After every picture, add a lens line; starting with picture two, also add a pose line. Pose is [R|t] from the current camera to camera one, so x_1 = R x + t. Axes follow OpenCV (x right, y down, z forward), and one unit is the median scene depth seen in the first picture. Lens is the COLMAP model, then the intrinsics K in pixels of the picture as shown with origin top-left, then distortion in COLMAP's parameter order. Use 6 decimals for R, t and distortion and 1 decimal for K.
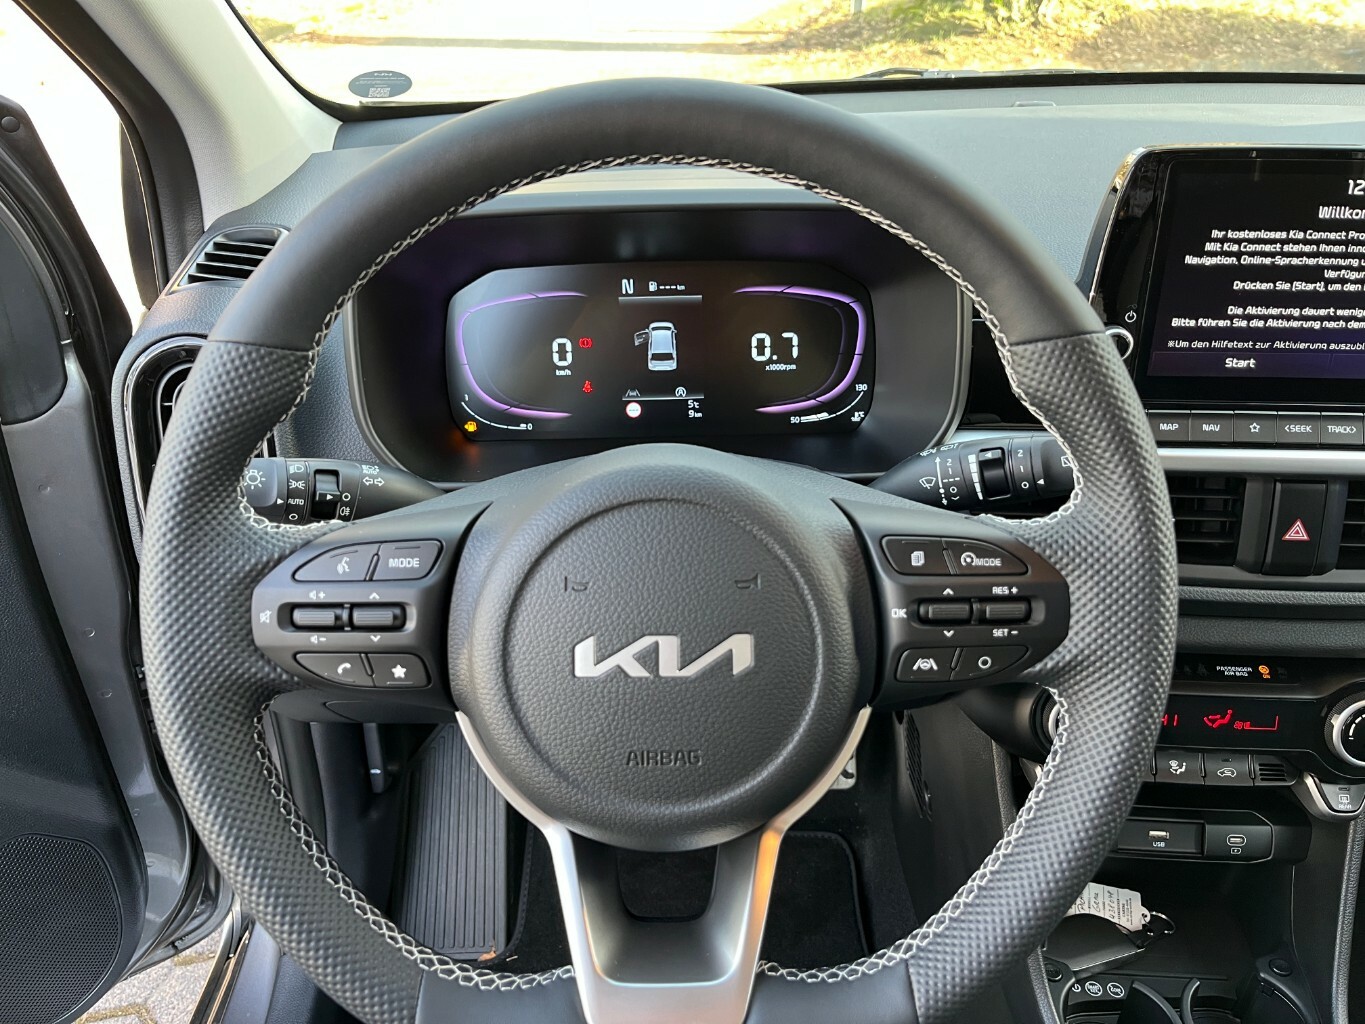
lens RADIAL K [[1068.1, 0, 682.5], [0, 1068.1, 512.0], [0, 0, 1]] dist [0.075950, -0.126764]
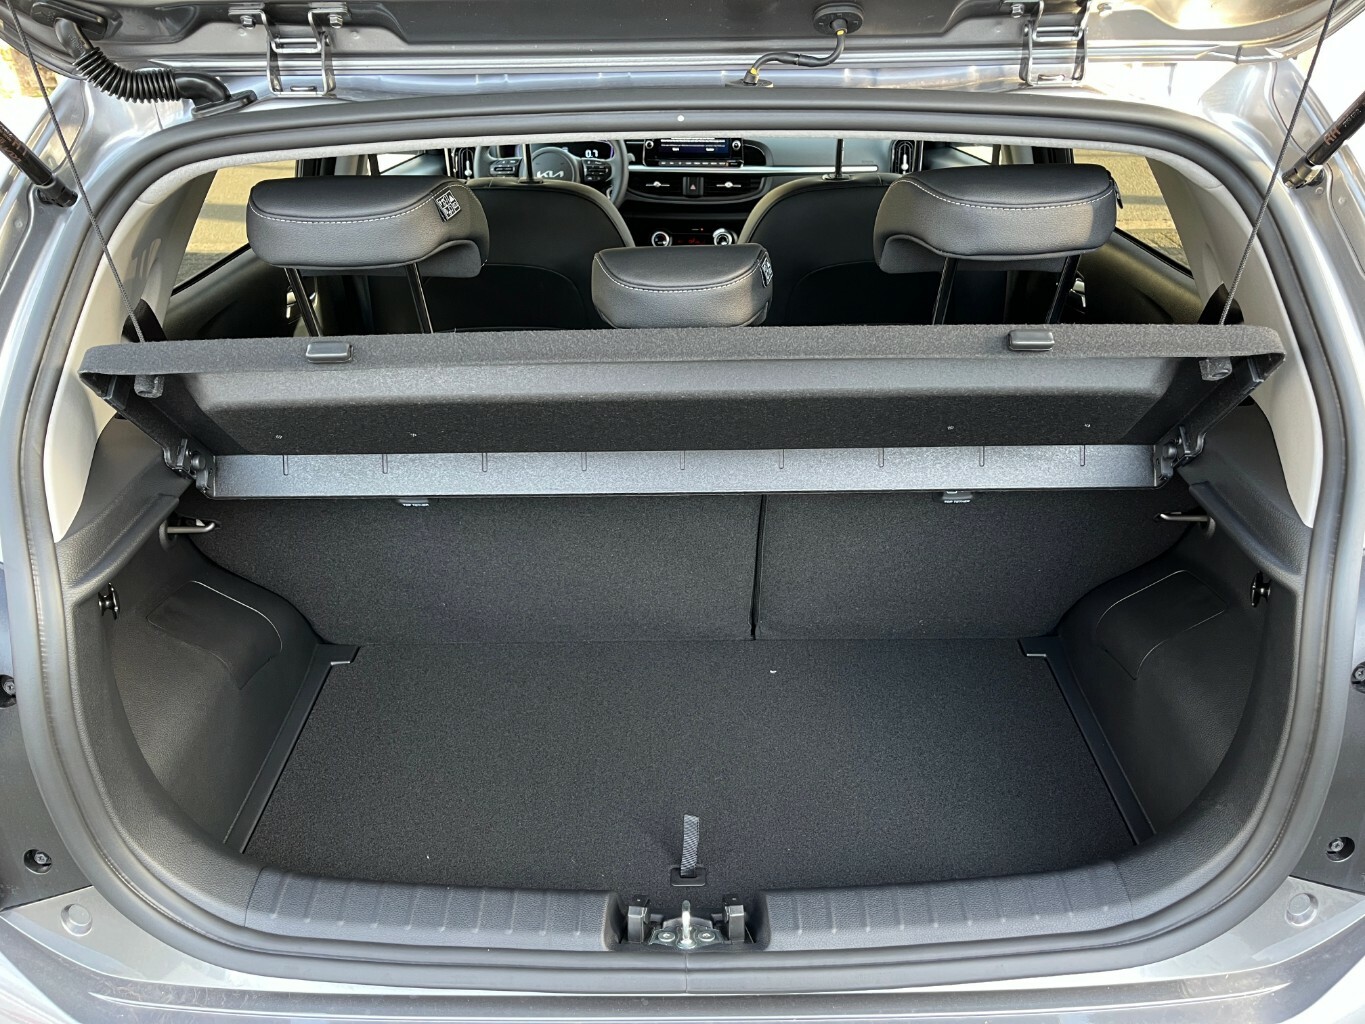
lens RADIAL K [[1050.6, 0, 682.5], [0, 1050.6, 512.0], [0, 0, 1]] dist [0.059925, -0.071541]
pose [[0.999783, 0.013460, -0.015892, 0.671877], [-0.013505, 0.999905, -0.002695, 1.601357], [0.015854, 0.002909, 0.999870, -3.999592]]
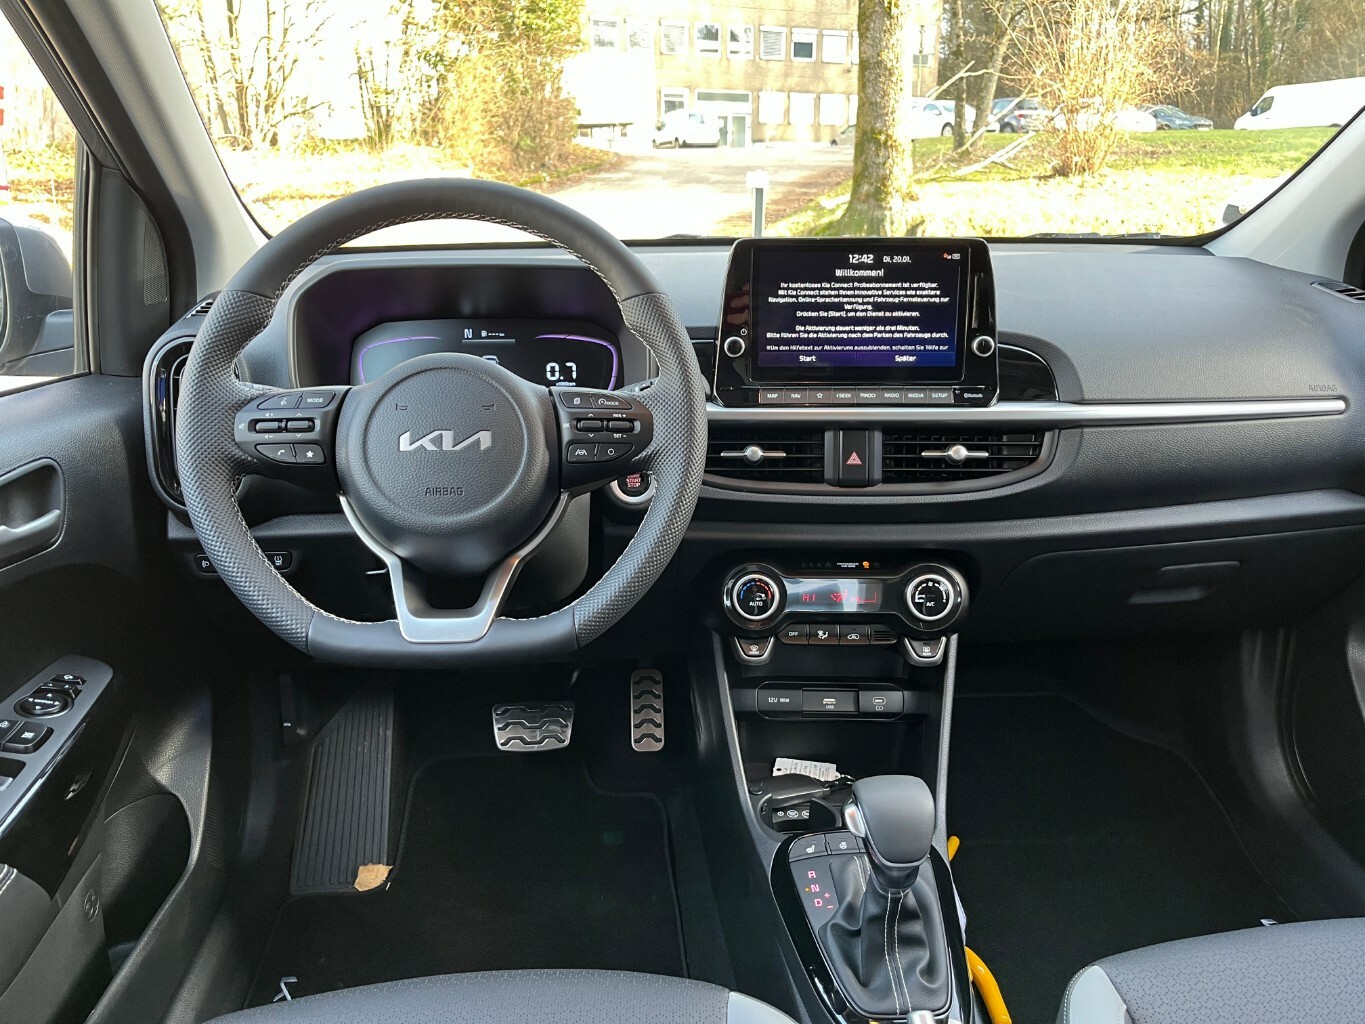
lens RADIAL K [[1050.6, 0, 682.5], [0, 1050.6, 512.0], [0, 0, 1]] dist [0.059925, -0.071541]
pose [[0.997744, -0.005969, 0.066869, 0.202951], [0.018562, 0.981740, -0.189318, 0.448100], [-0.064518, 0.190132, 0.979636, -0.651747]]
